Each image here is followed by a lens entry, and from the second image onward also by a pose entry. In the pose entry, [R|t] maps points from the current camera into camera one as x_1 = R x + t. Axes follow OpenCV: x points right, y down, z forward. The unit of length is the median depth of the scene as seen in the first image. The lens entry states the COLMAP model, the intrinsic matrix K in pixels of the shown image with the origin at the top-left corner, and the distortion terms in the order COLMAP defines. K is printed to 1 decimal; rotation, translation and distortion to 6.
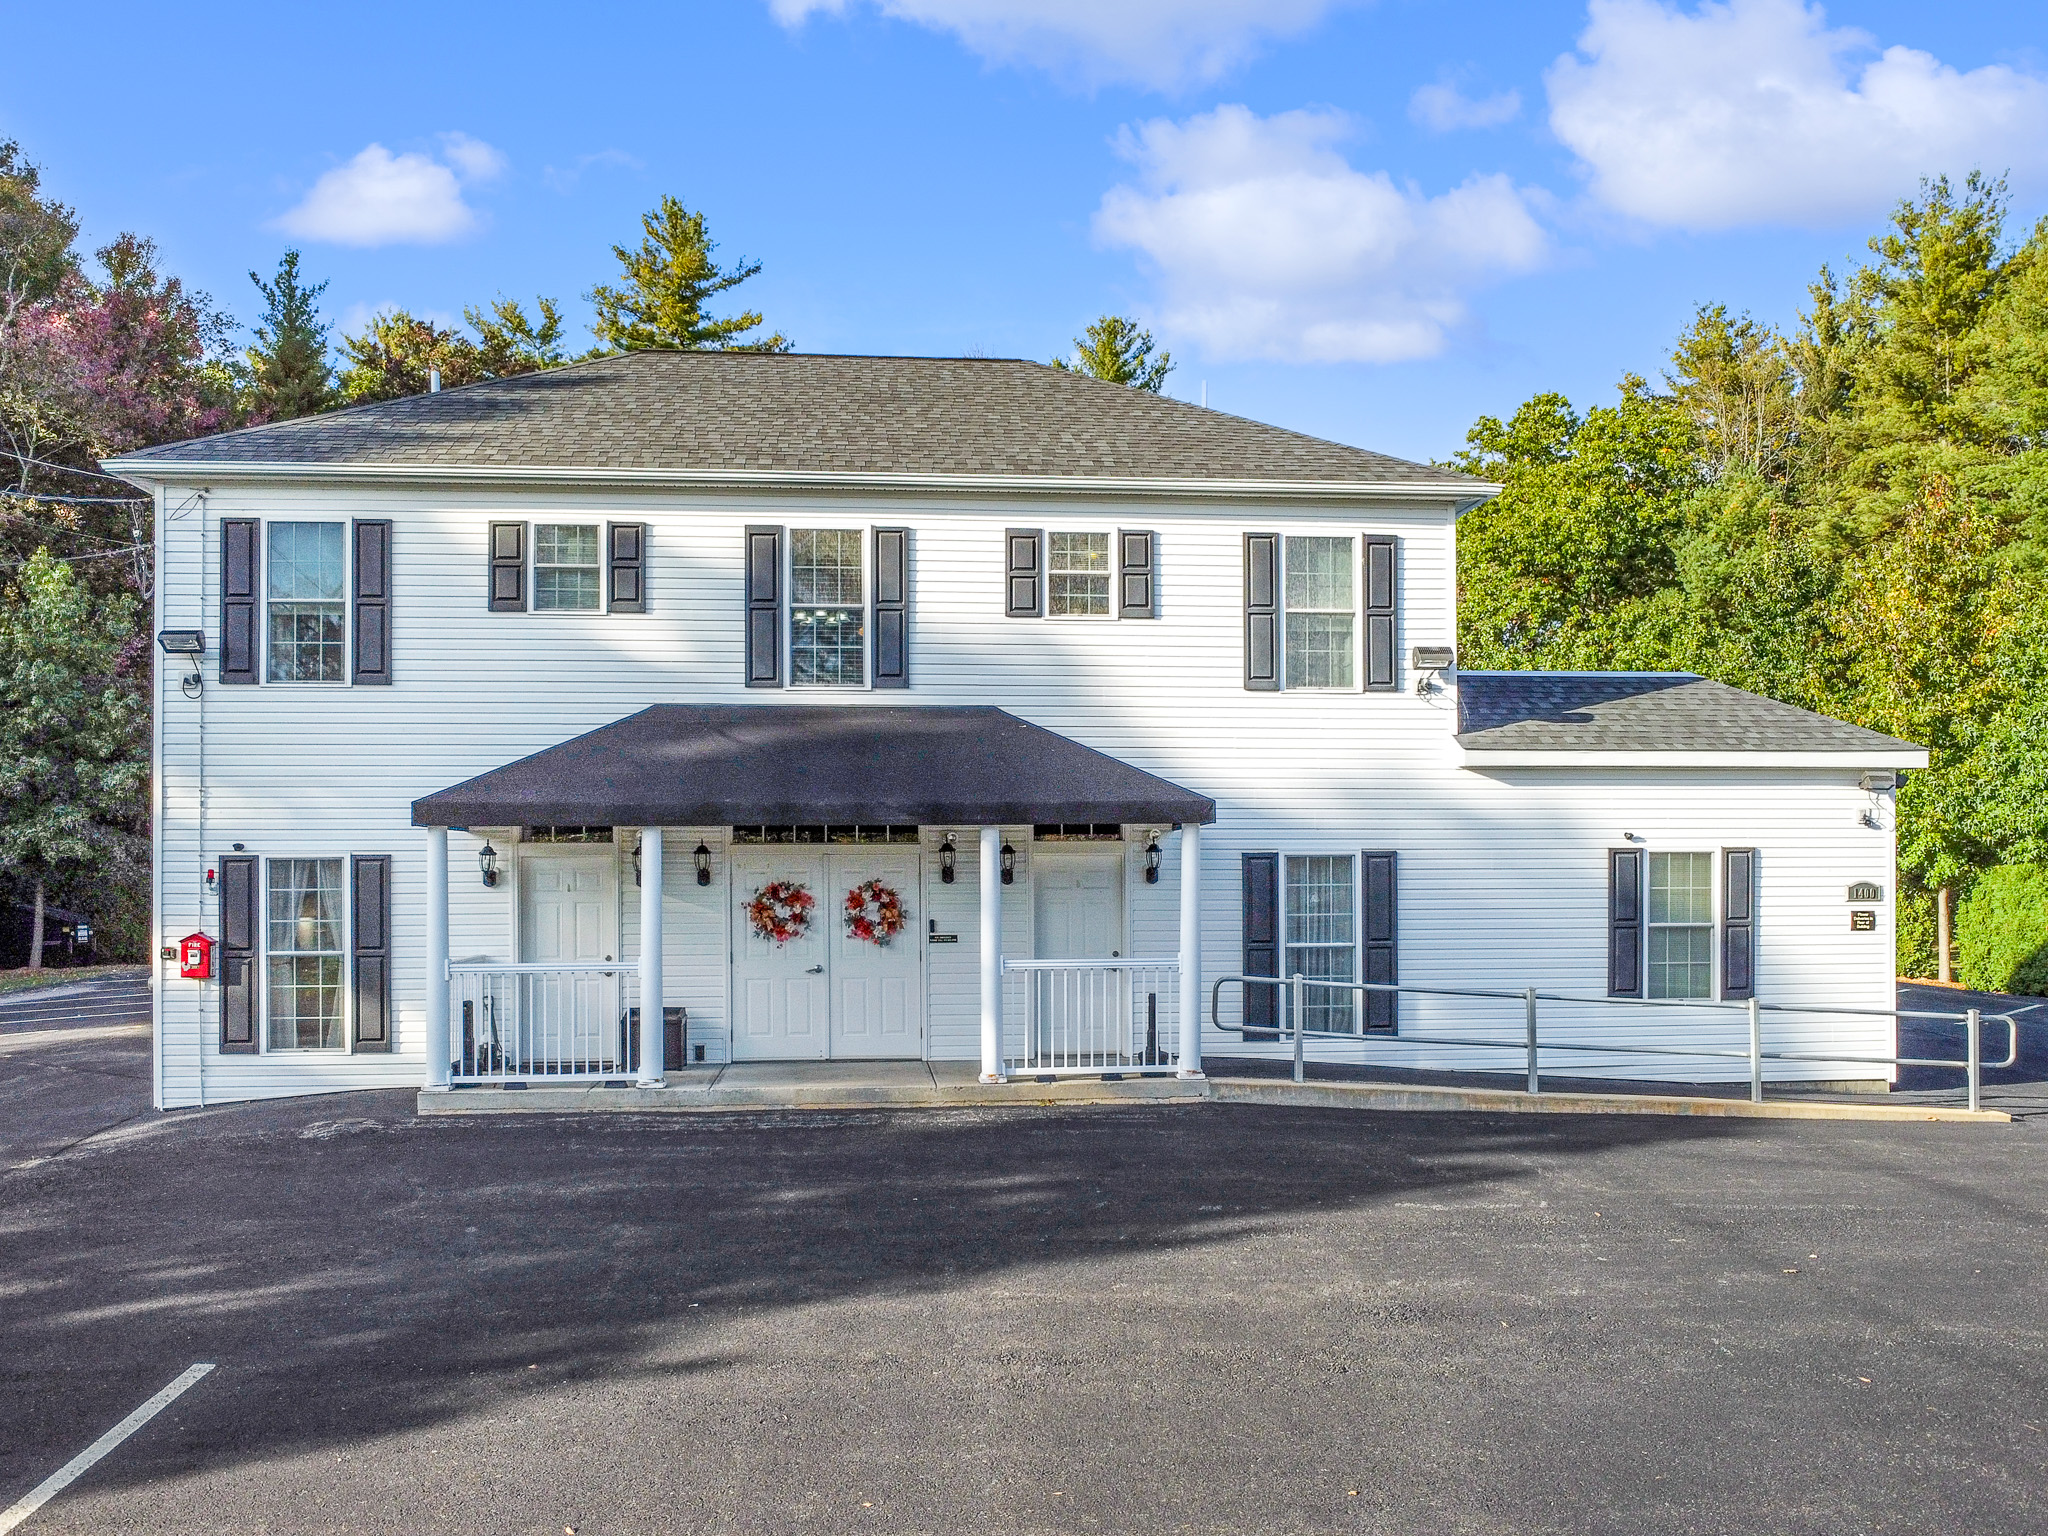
lens RADIAL K [[1549.4, 0, 1025.2], [0, 1549.4, 853.7], [0, 0, 1]] dist [-0.014825, -0.005460]
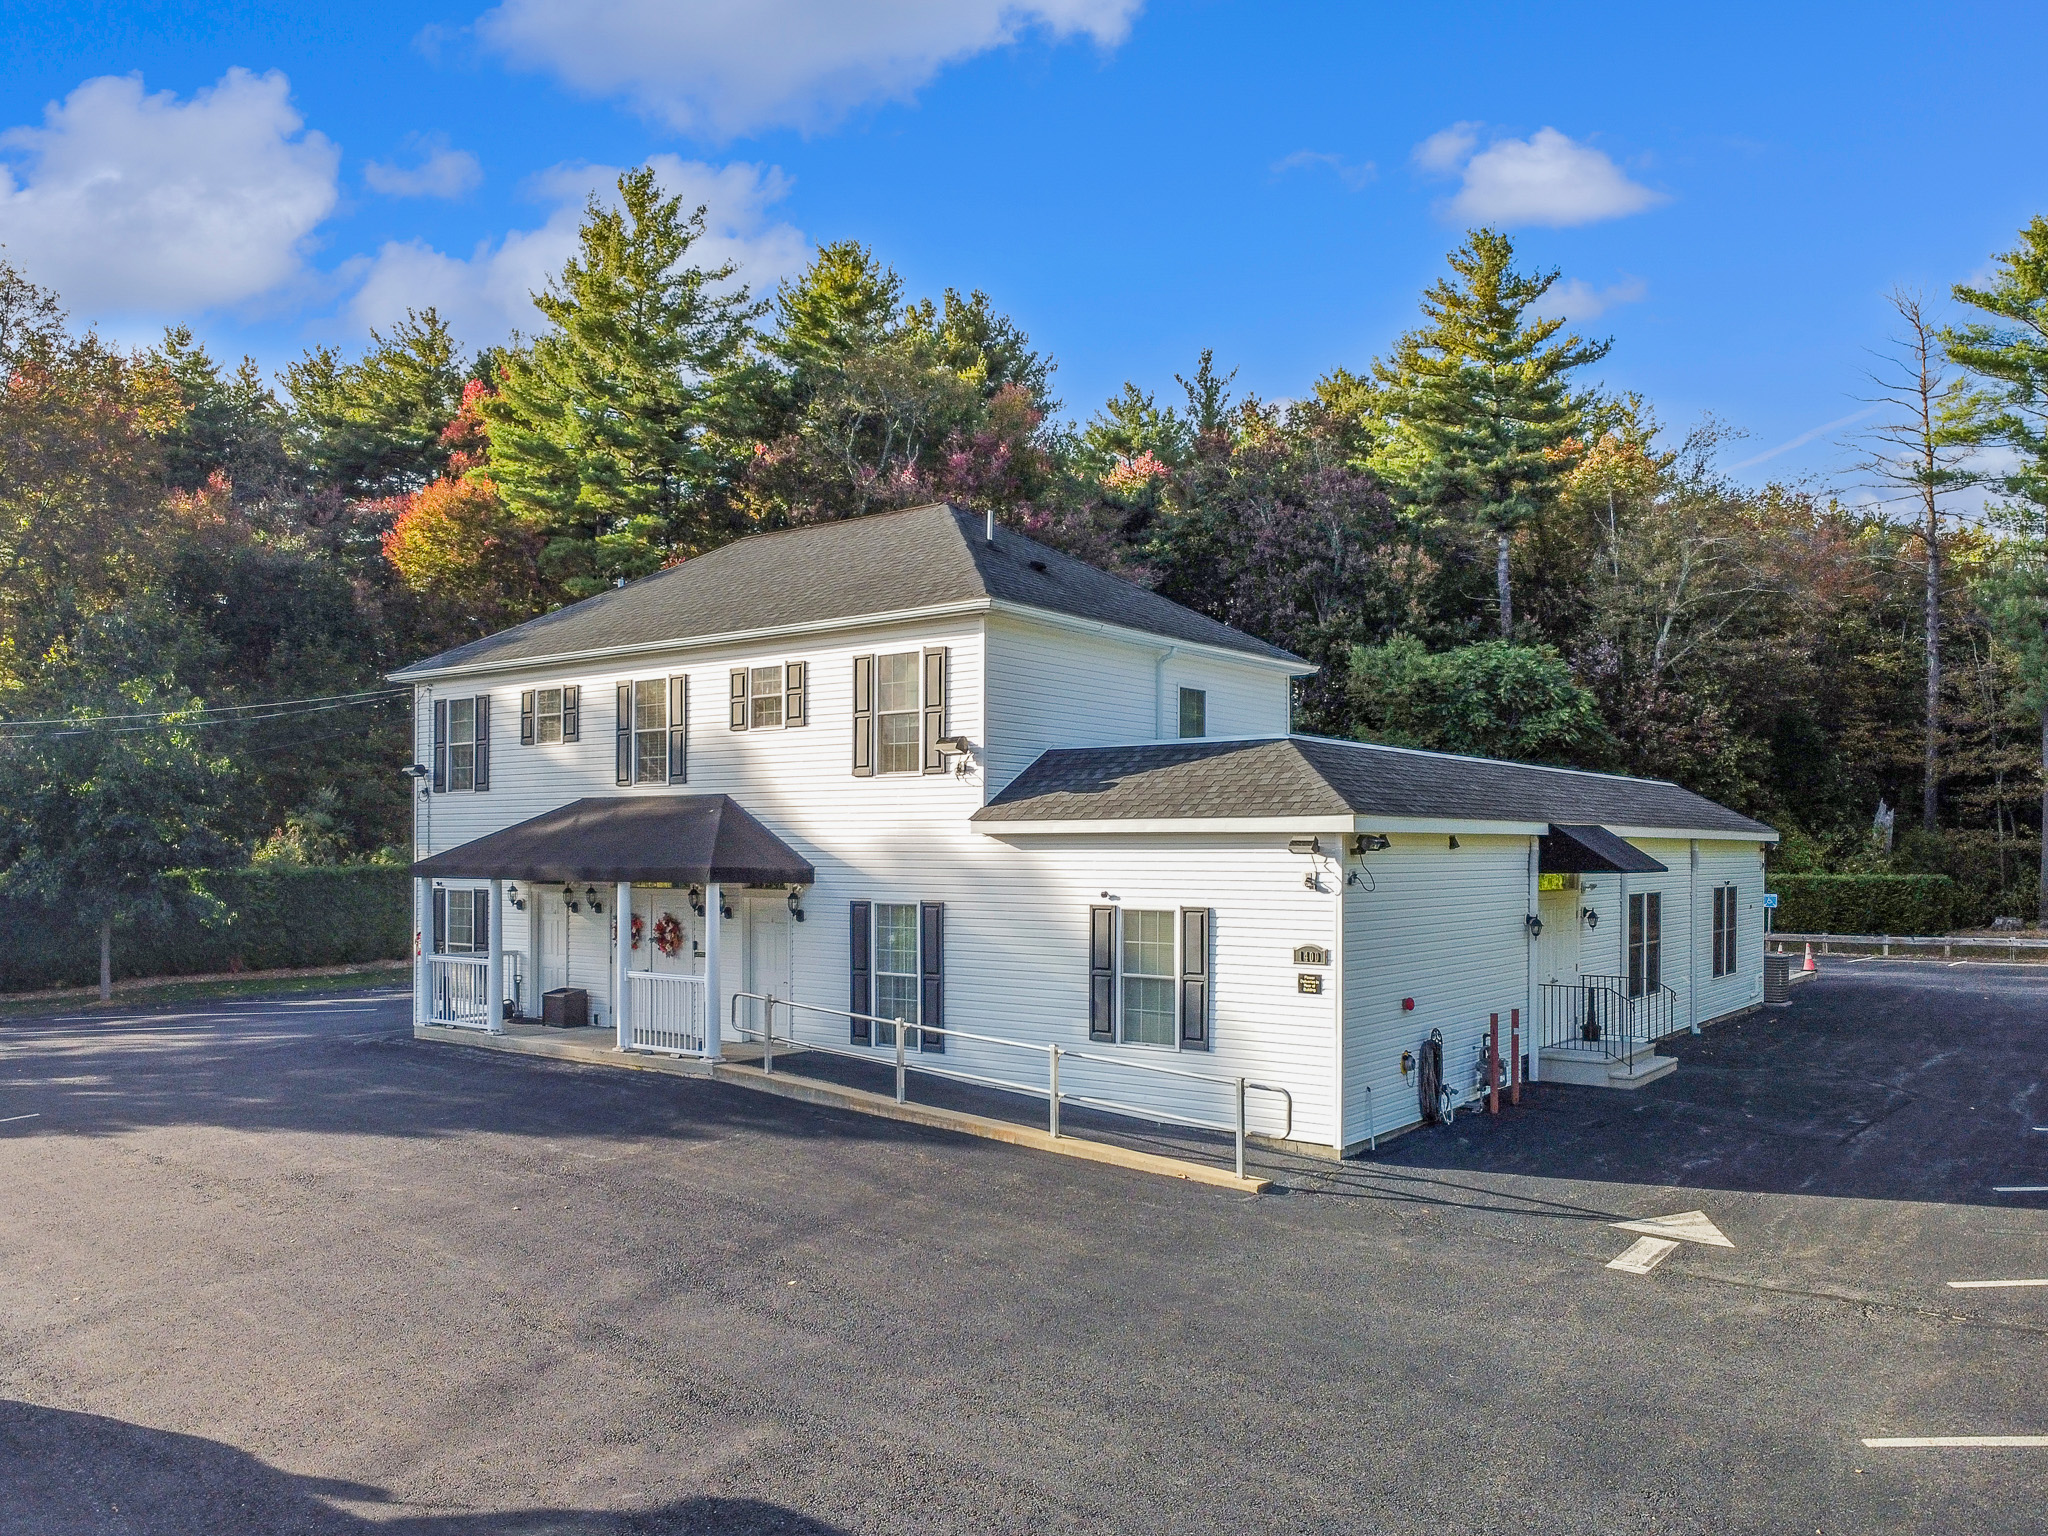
lens RADIAL K [[1549.4, 0, 1025.2], [0, 1549.4, 853.7], [0, 0, 1]] dist [-0.014825, -0.005460]
pose [[0.728945, 0.006786, -0.684538, 1.145031], [-0.001255, 0.999962, 0.008576, -0.051865], [0.684571, -0.005393, 0.728926, 0.143581]]
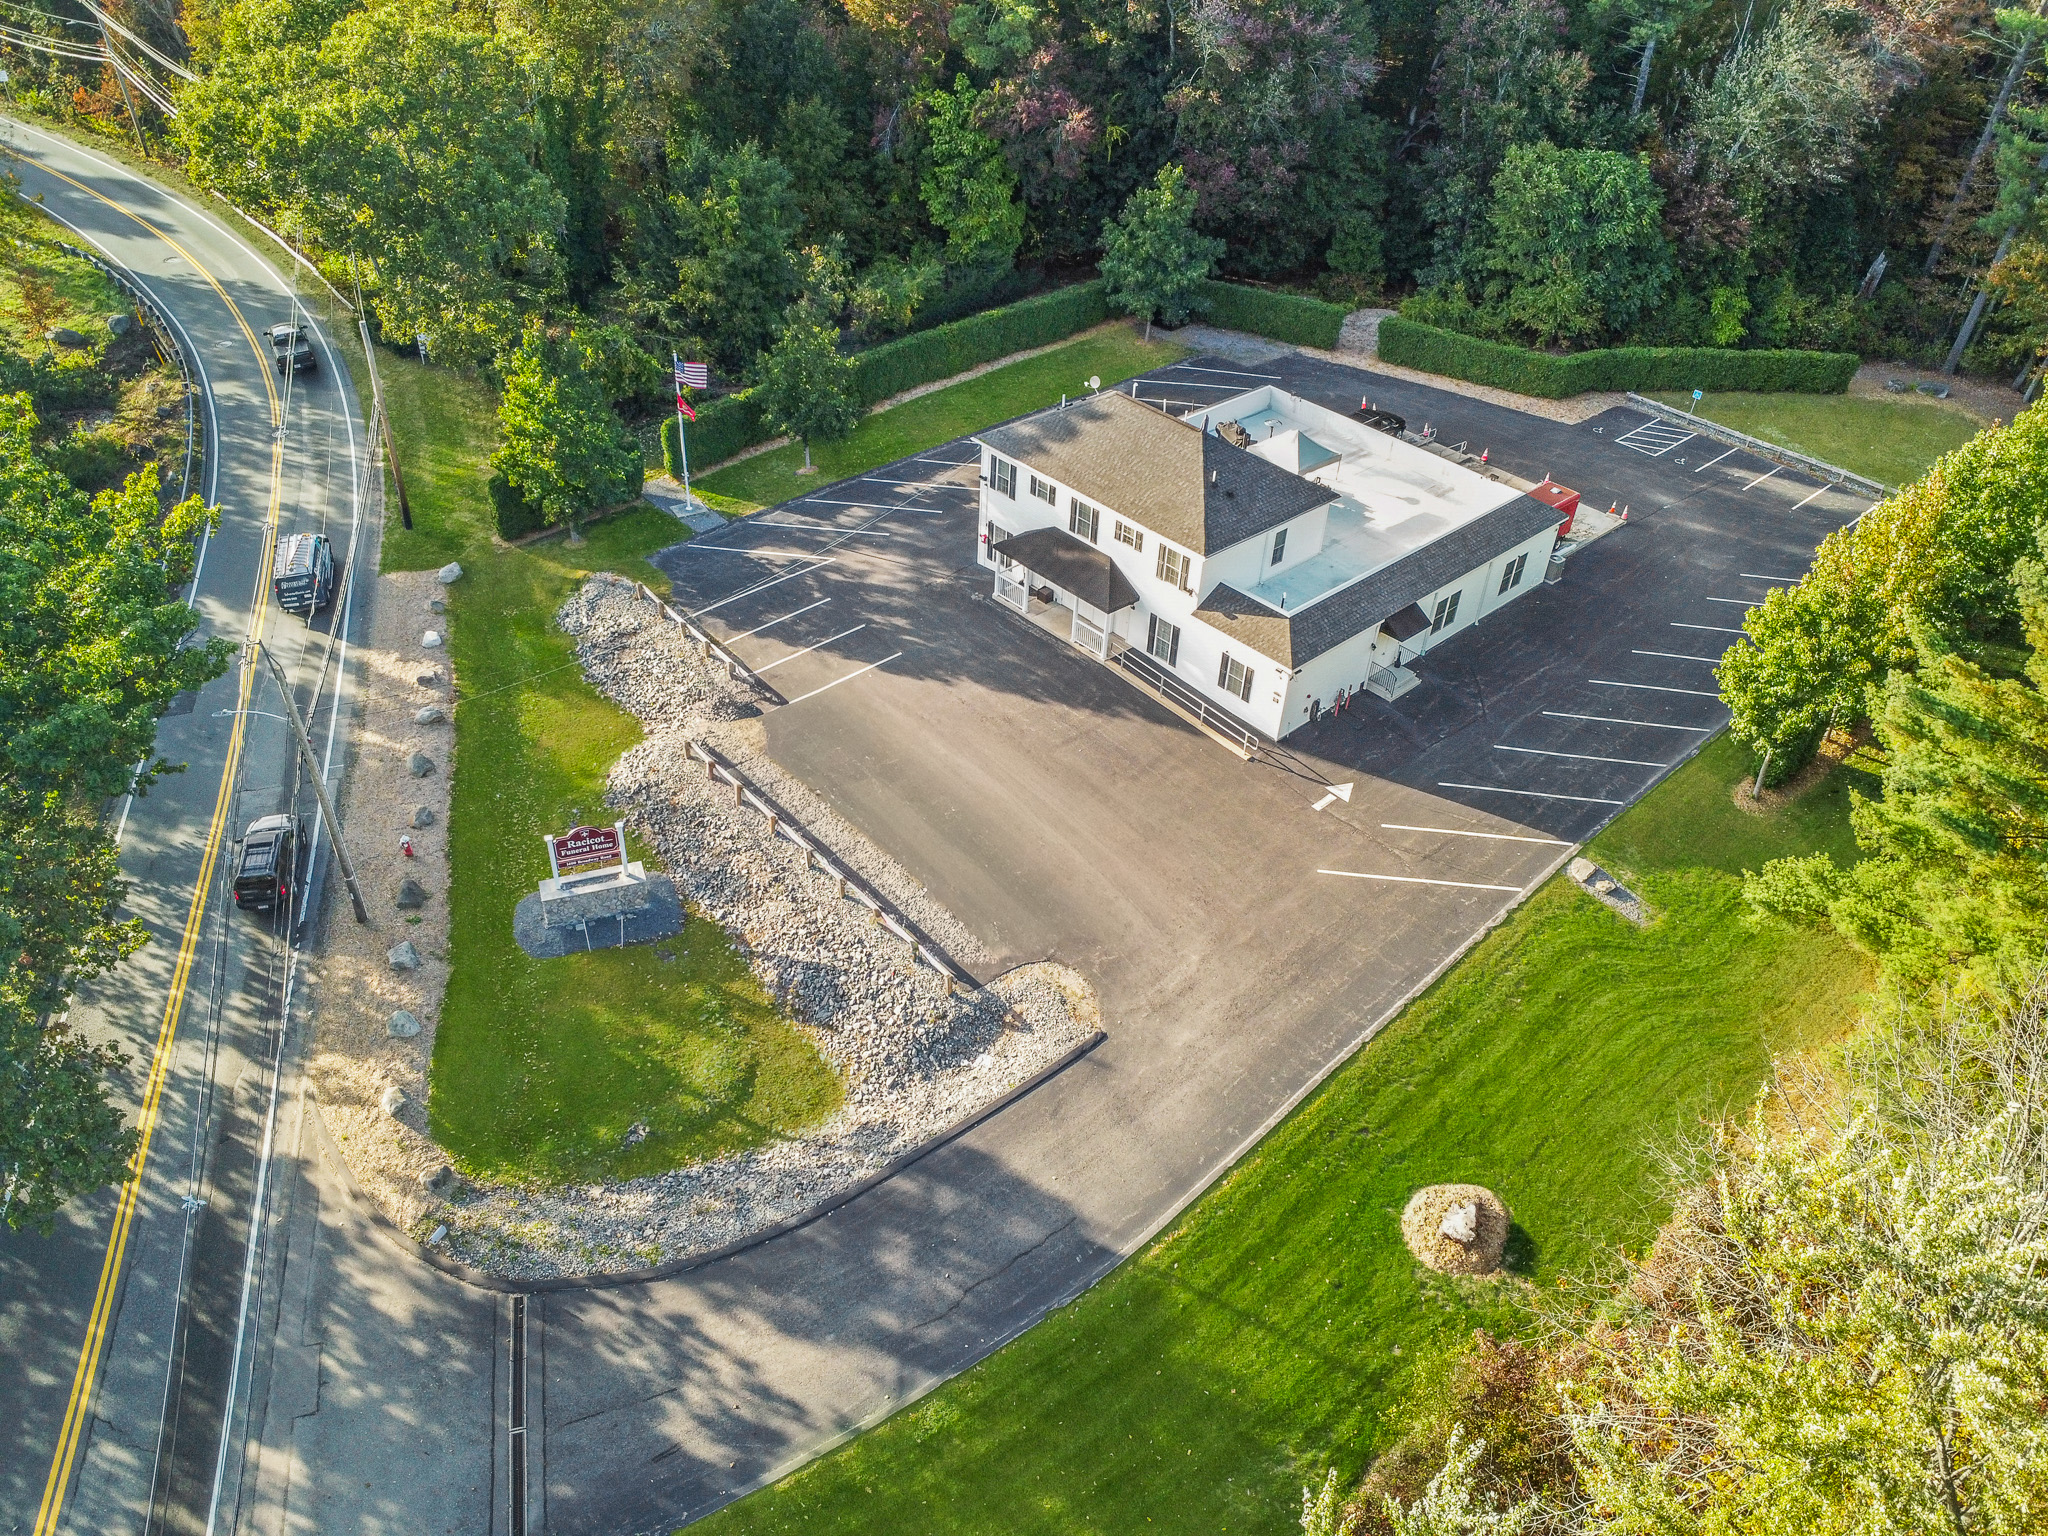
lens RADIAL K [[1549.4, 0, 1025.2], [0, 1549.4, 853.7], [0, 0, 1]] dist [-0.014825, -0.005460]
pose [[0.604833, 0.536193, -0.588790, 2.654234], [-0.037265, 0.757605, 0.651648, -2.141180], [0.795480, -0.372198, 0.478206, -1.425814]]
